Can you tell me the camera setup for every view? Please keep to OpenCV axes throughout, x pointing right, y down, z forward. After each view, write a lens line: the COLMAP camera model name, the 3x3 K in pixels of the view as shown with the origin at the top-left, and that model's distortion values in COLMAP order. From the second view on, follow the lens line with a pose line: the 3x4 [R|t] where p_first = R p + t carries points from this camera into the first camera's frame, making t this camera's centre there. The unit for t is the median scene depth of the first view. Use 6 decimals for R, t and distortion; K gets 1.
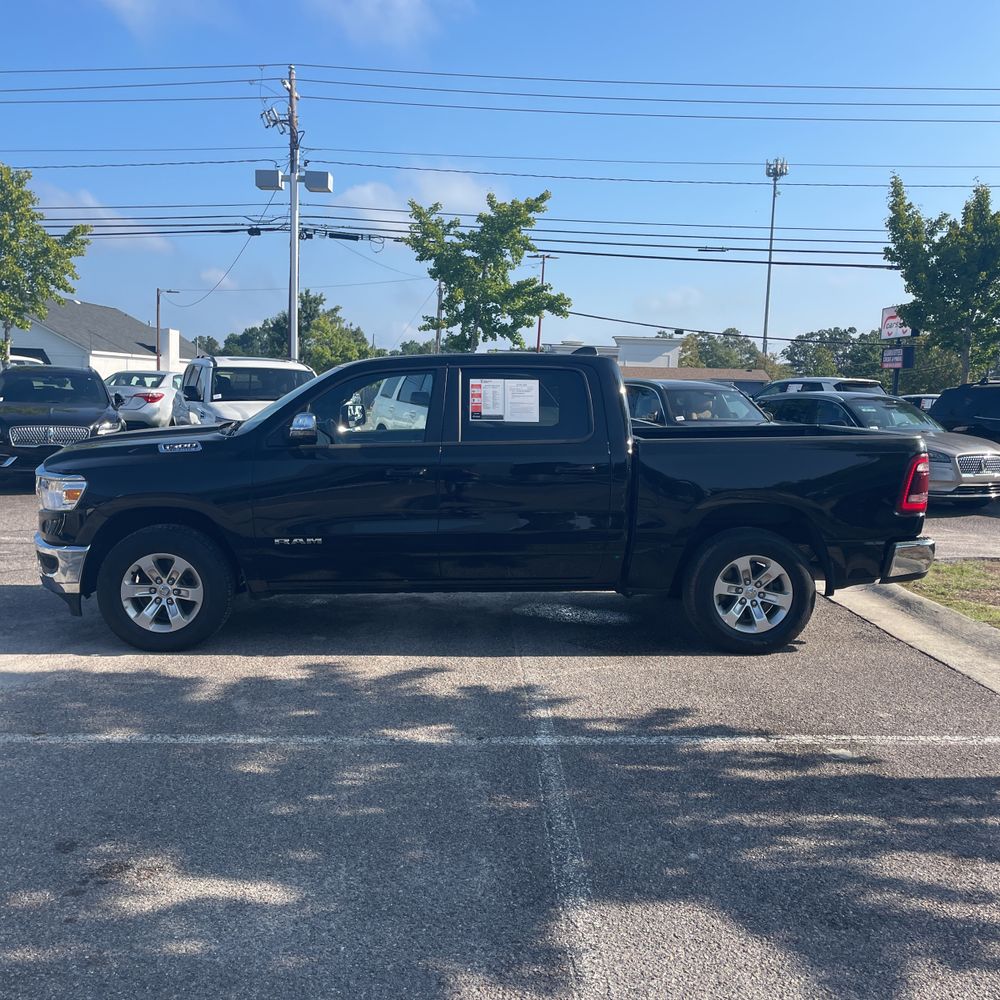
lens RADIAL K [[997.2, 0, 501.7], [0, 997.2, 502.7], [0, 0, 1]] dist [0.096754, -0.135687]
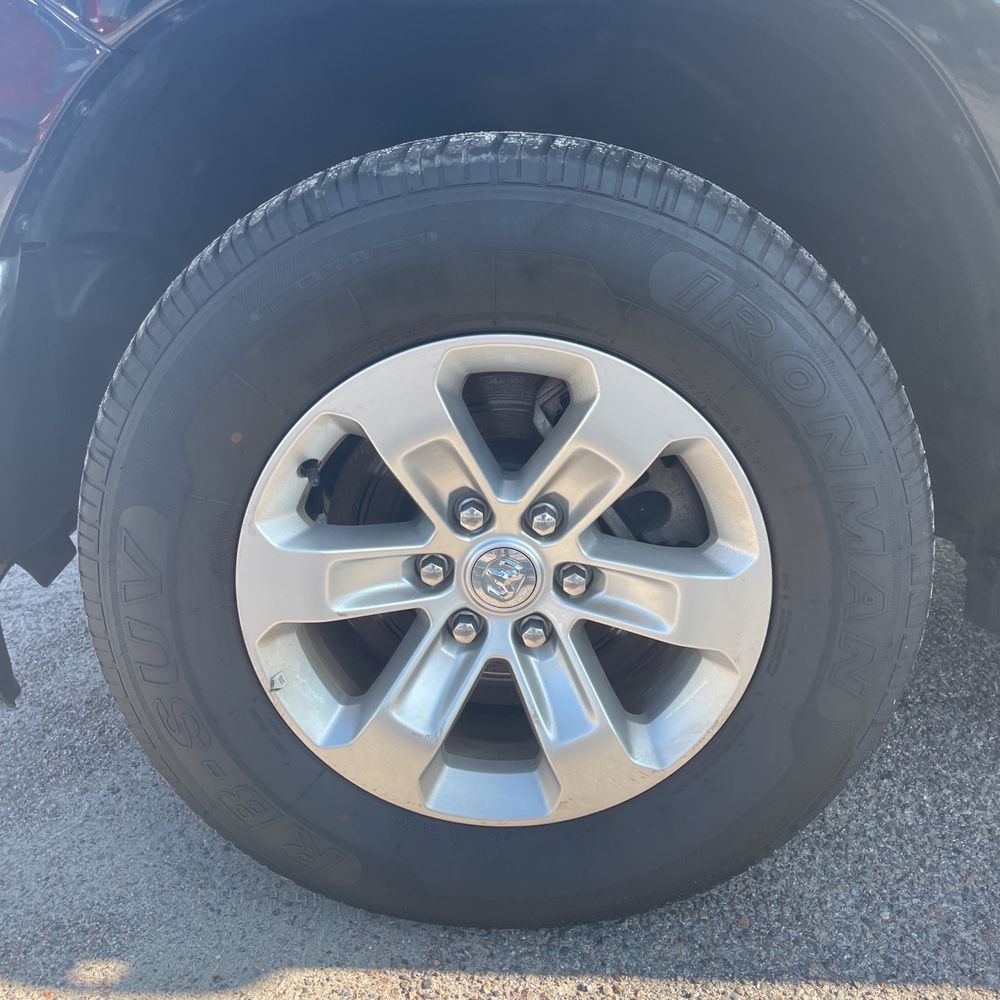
lens RADIAL K [[1009.6, 0, 500.0], [0, 1009.6, 500.0], [0, 0, 1]] dist [0.098874, -0.146800]
pose [[0.998114, 0.008758, -0.060764, -0.106718], [0.004287, 0.977412, 0.211300, 0.013976], [0.061242, -0.211162, 0.975531, 0.277593]]
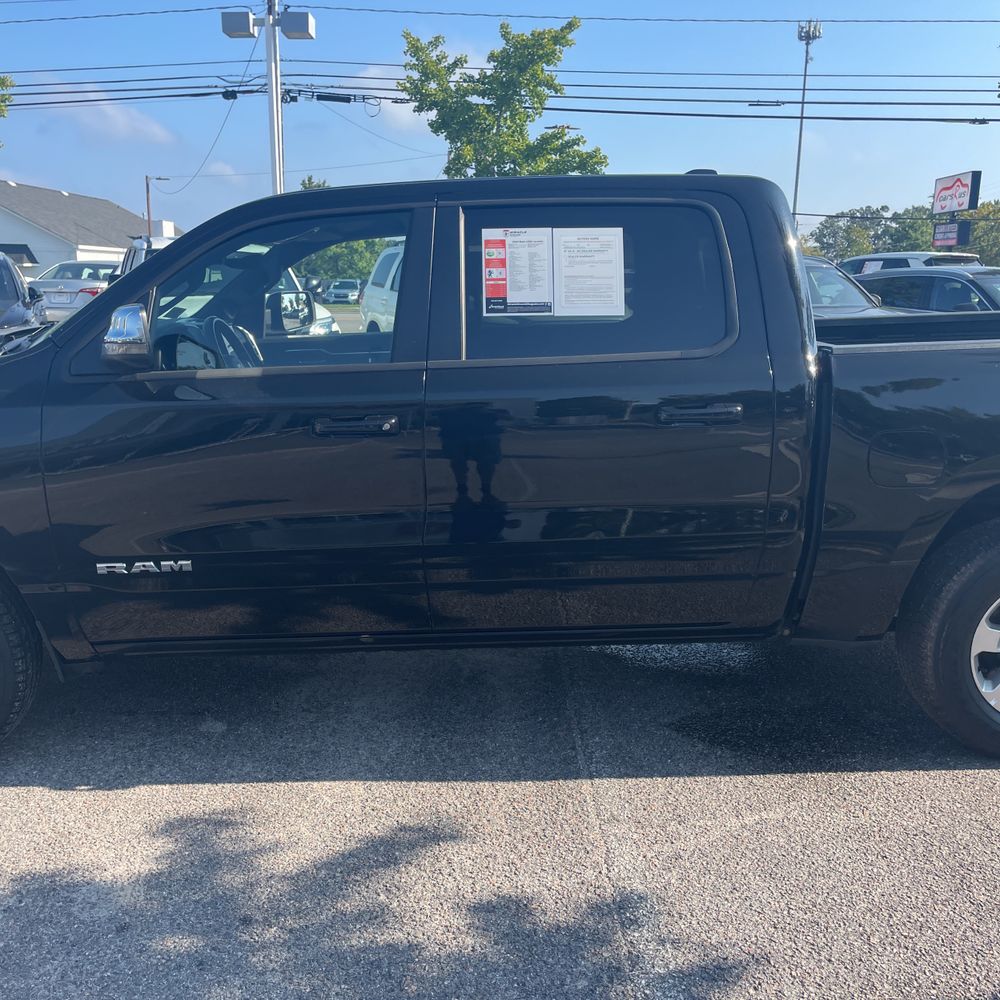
lens RADIAL K [[1007.4, 0, 493.4], [0, 1007.4, 503.1], [0, 0, 1]] dist [0.089694, -0.129446]
pose [[0.999545, -0.014809, -0.026277, -0.005054], [0.017441, 0.994532, 0.102965, -0.013638], [0.024609, -0.103376, 0.994338, 0.163159]]
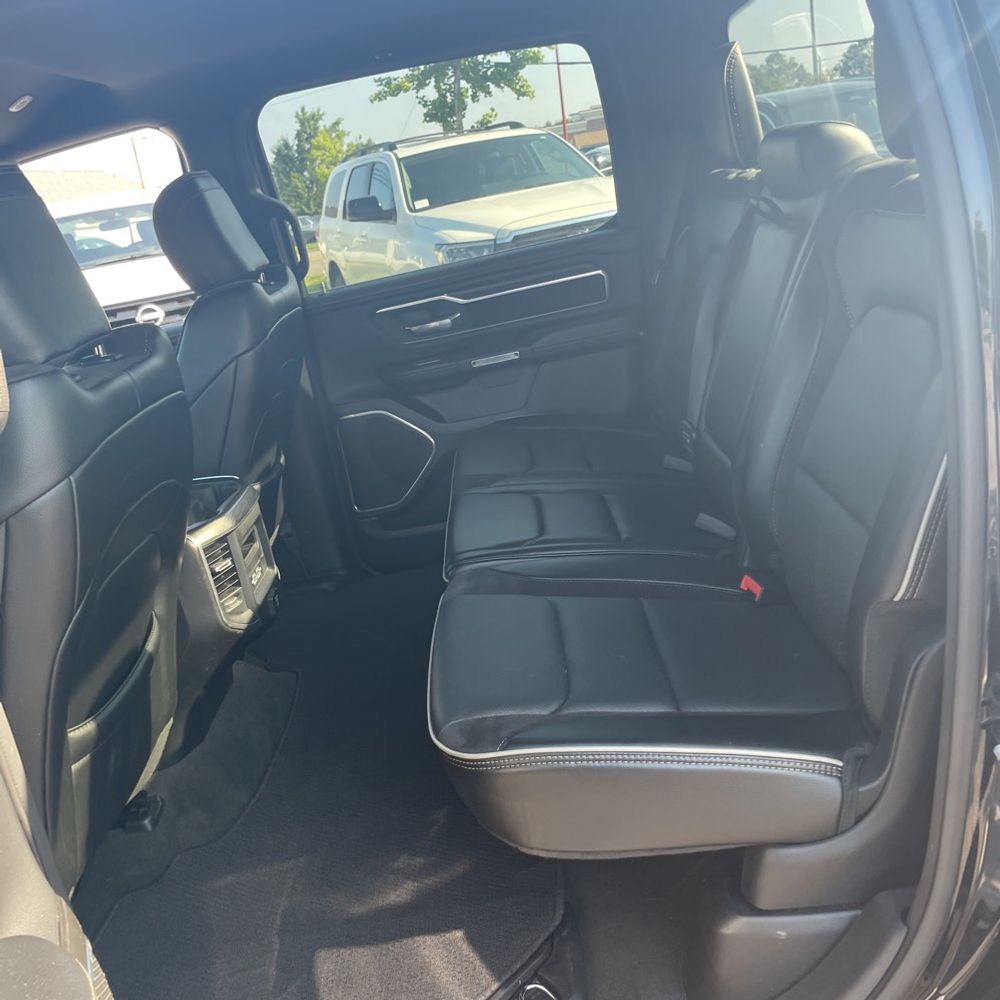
lens RADIAL K [[1007.4, 0, 493.4], [0, 1007.4, 503.1], [0, 0, 1]] dist [0.089694, -0.129446]
pose [[0.980260, -0.173223, -0.095311, 0.013804], [0.188365, 0.964712, 0.183984, -0.024368], [0.060078, -0.198305, 0.978297, 0.282202]]
